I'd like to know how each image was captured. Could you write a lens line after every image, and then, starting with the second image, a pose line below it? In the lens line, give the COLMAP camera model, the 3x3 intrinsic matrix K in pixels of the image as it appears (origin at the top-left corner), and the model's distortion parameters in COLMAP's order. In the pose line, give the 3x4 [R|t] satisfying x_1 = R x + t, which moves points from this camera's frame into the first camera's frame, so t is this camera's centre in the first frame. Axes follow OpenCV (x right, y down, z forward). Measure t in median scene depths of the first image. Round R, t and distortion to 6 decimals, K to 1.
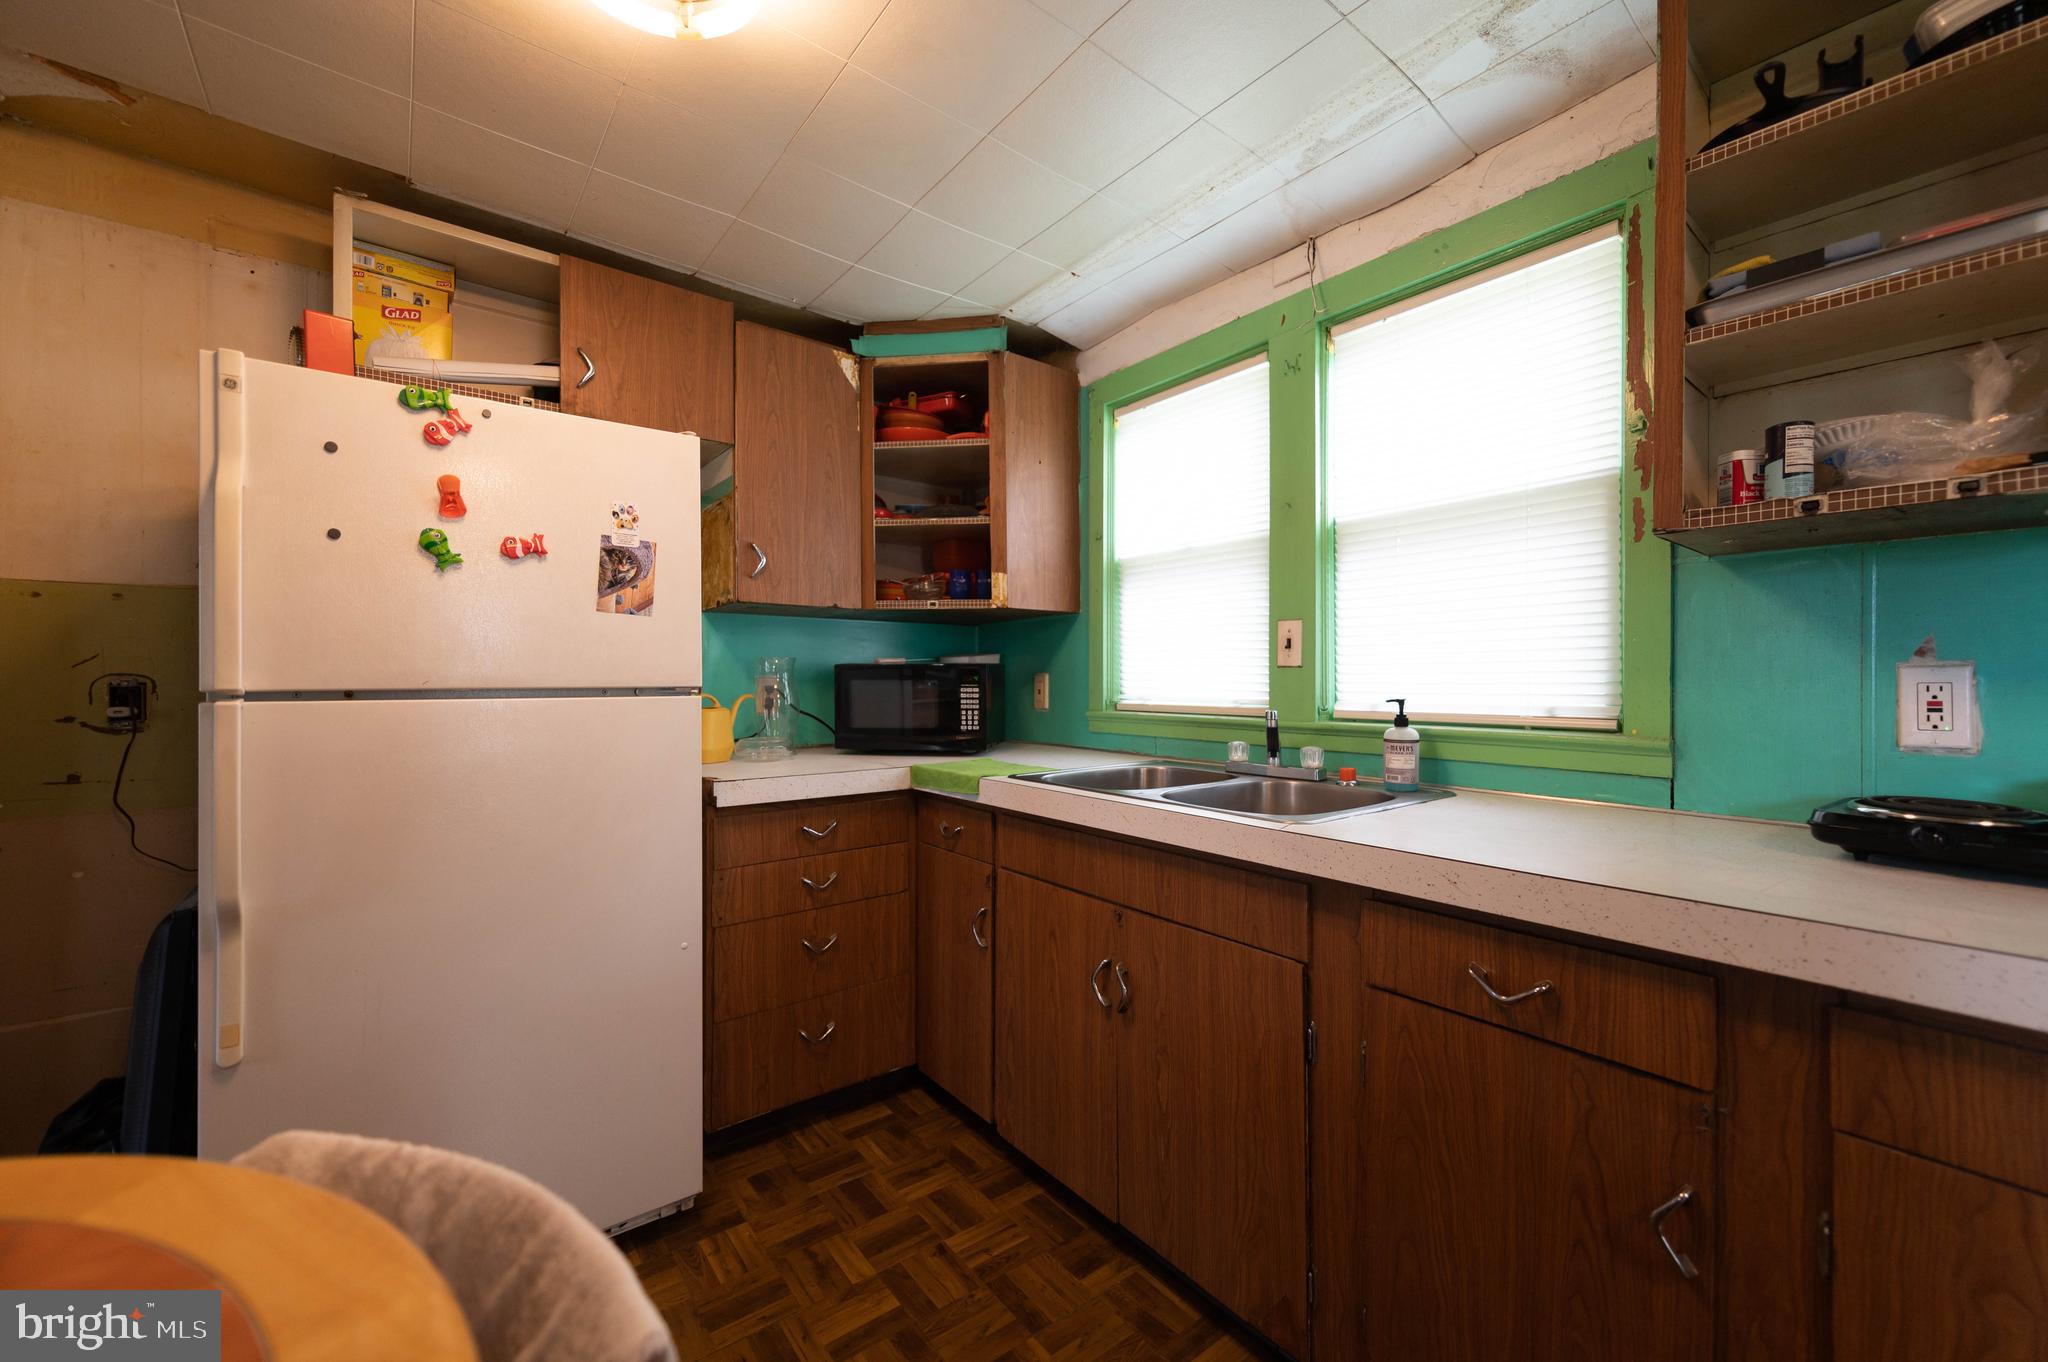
lens RADIAL K [[802.8, 0, 1032.8], [0, 802.8, 680.6], [0, 0, 1]] dist [0.011649, -0.002851]
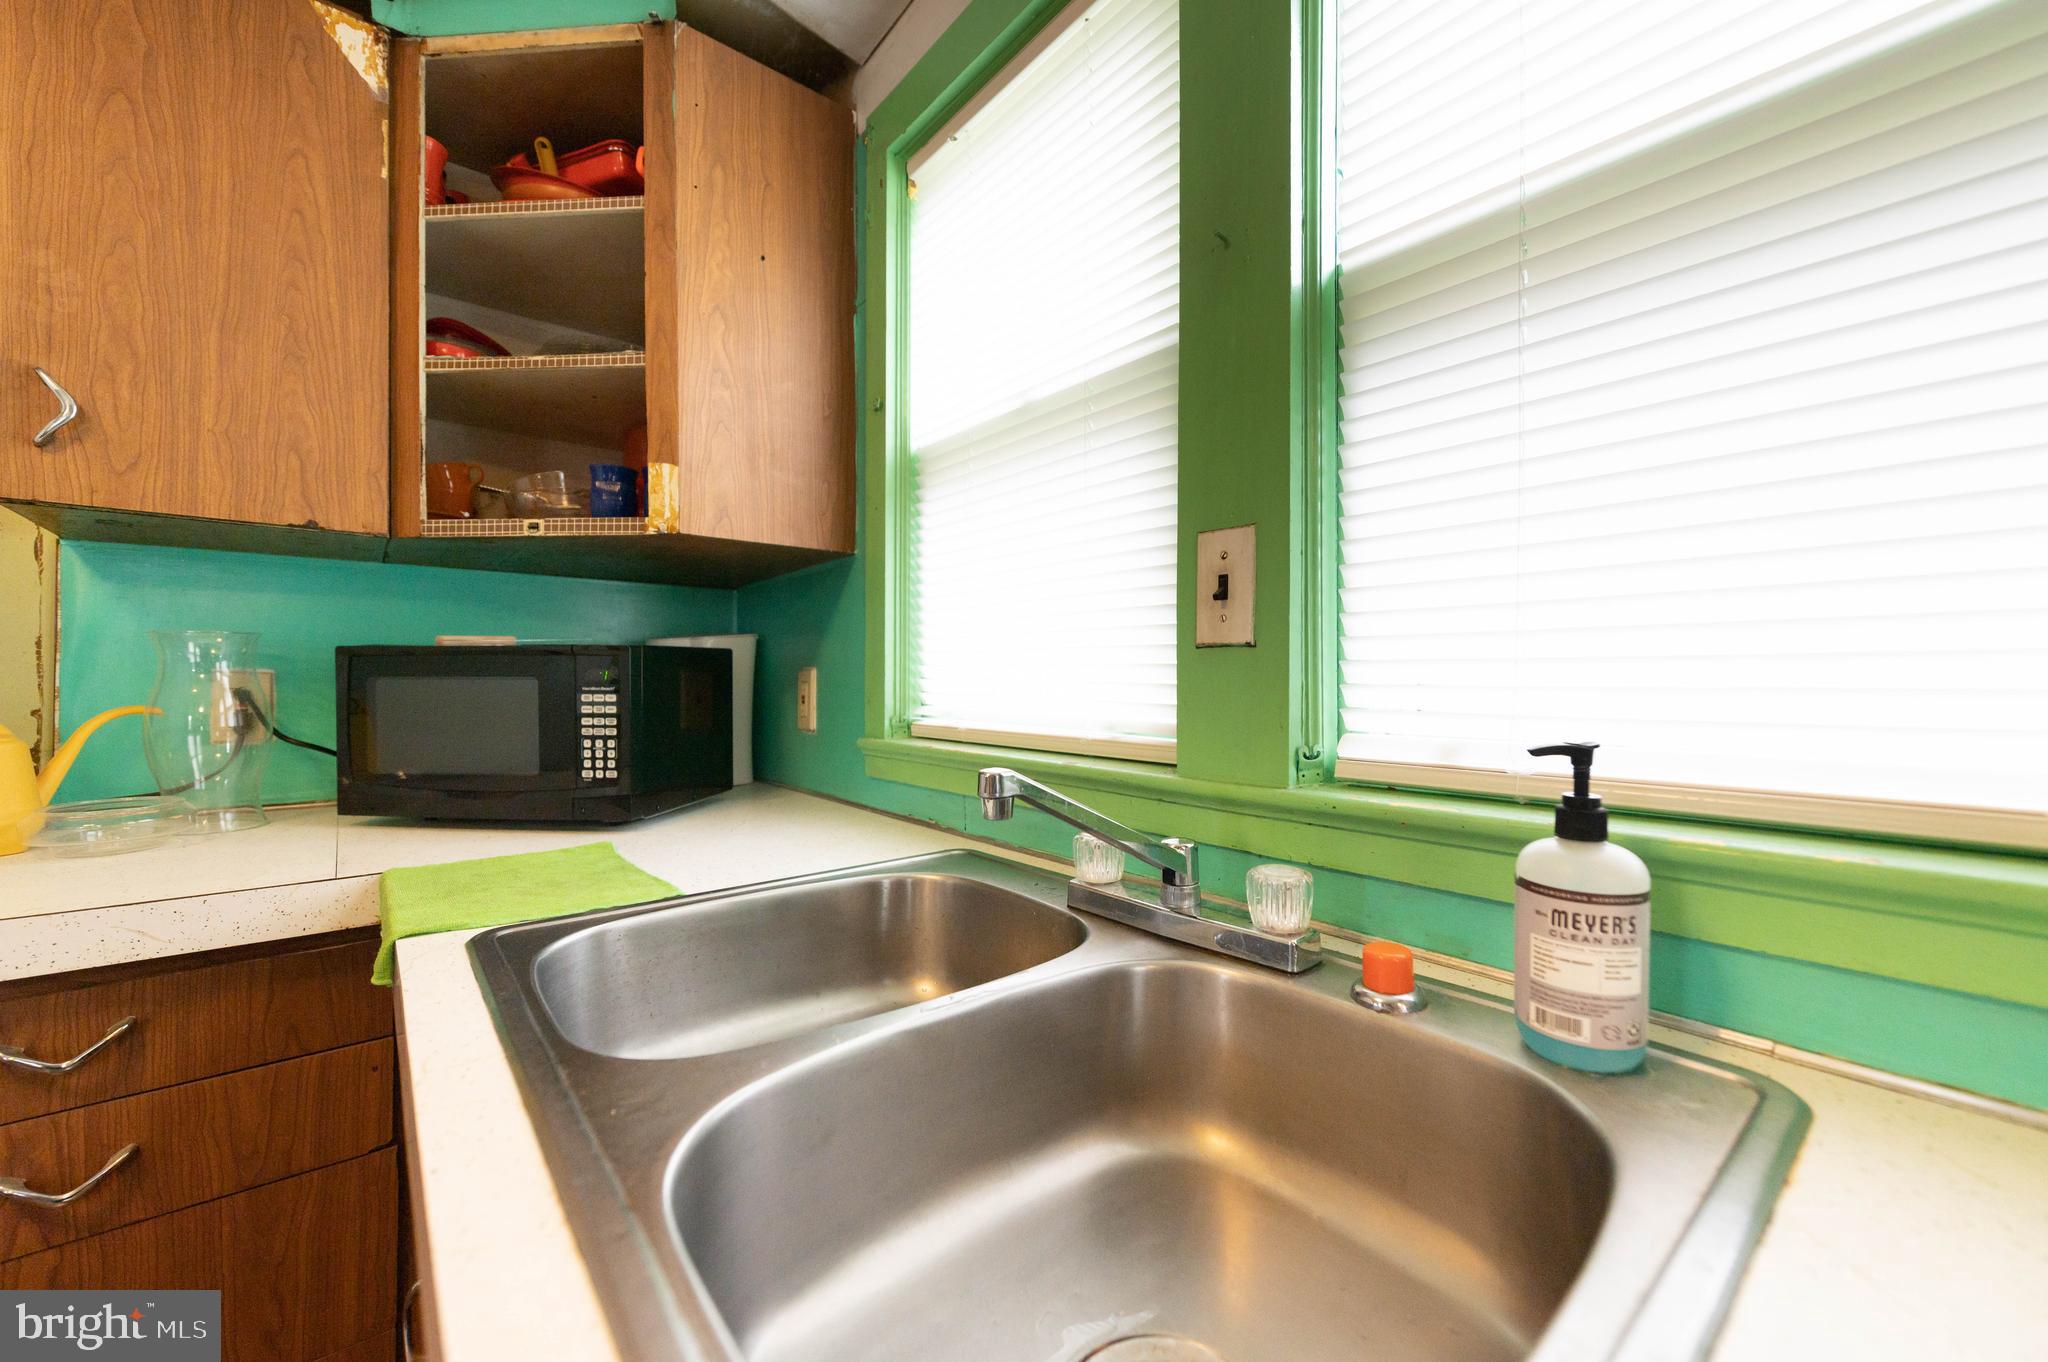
lens RADIAL K [[802.8, 0, 1032.4], [0, 802.8, 677.1], [0, 0, 1]] dist [0.011649, -0.002851]
pose [[0.999351, 0.003113, 0.035878, 0.212465], [-0.002935, 0.999983, -0.005009, 0.000551], [-0.035893, 0.004901, 0.999344, 0.611754]]
